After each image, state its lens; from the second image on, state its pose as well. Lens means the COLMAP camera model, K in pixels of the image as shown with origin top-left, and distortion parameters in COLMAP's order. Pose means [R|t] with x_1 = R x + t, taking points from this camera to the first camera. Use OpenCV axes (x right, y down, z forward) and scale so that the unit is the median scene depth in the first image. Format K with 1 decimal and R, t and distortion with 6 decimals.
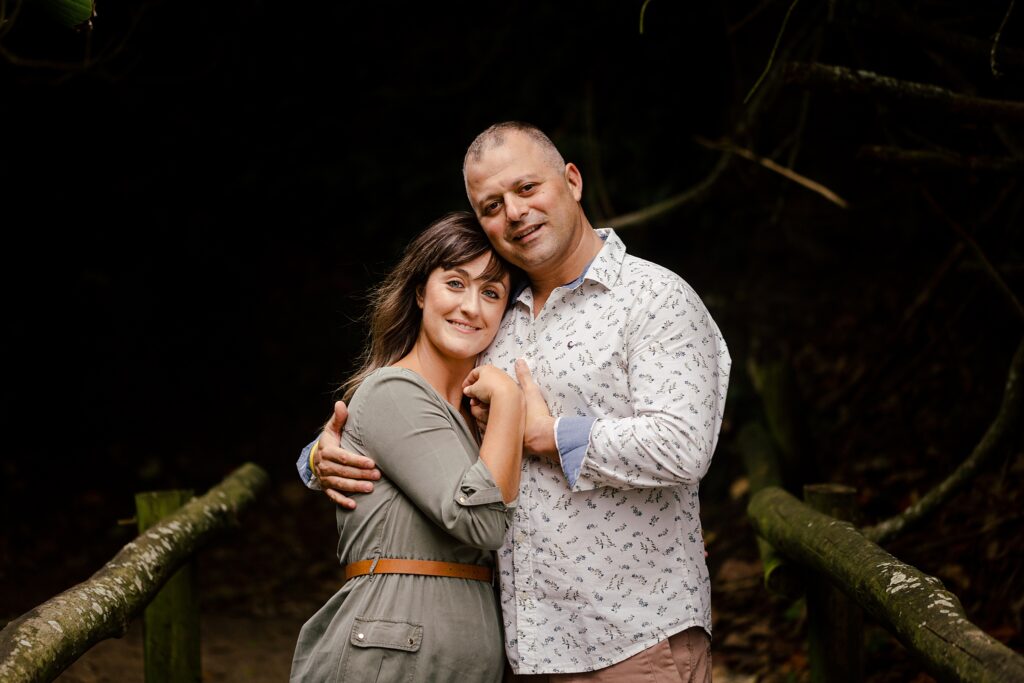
lens RADIAL K [[2865.0, 0, 512.0], [0, 2865.0, 342.0], [0, 0, 1]] dist [-0.218691, 0.000000]
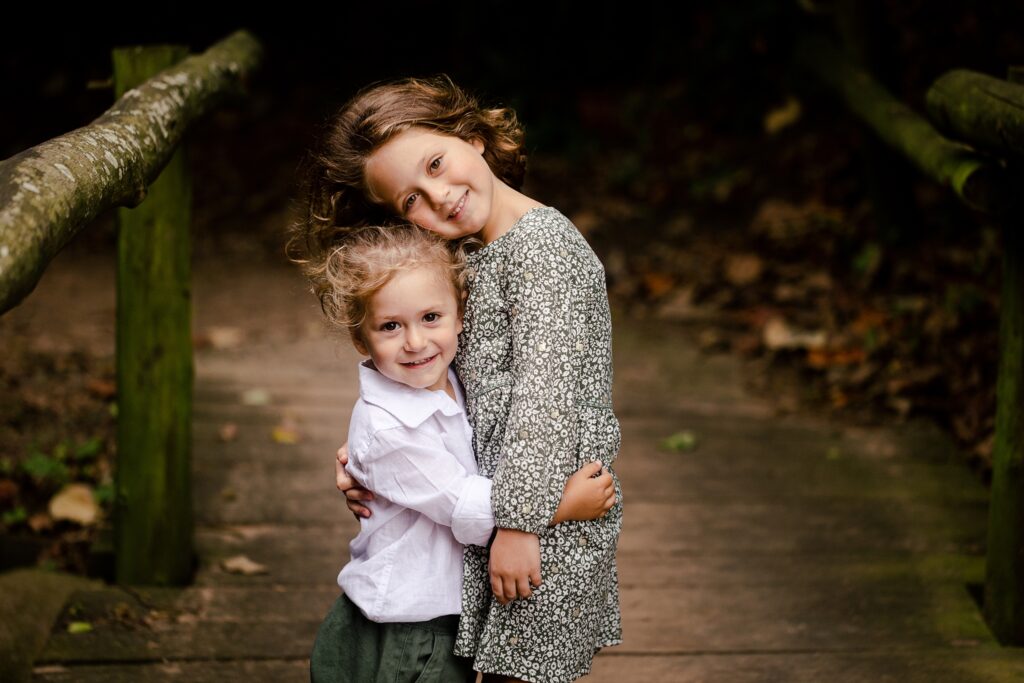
lens RADIAL K [[2865.0, 0, 512.1], [0, 2865.0, 341.5], [0, 0, 1]] dist [-0.218691, 0.000000]
pose [[0.997357, 0.040146, 0.060560, -0.082598], [-0.046256, 0.993593, 0.103120, 0.057494], [-0.056032, -0.105649, 0.992824, 0.277745]]
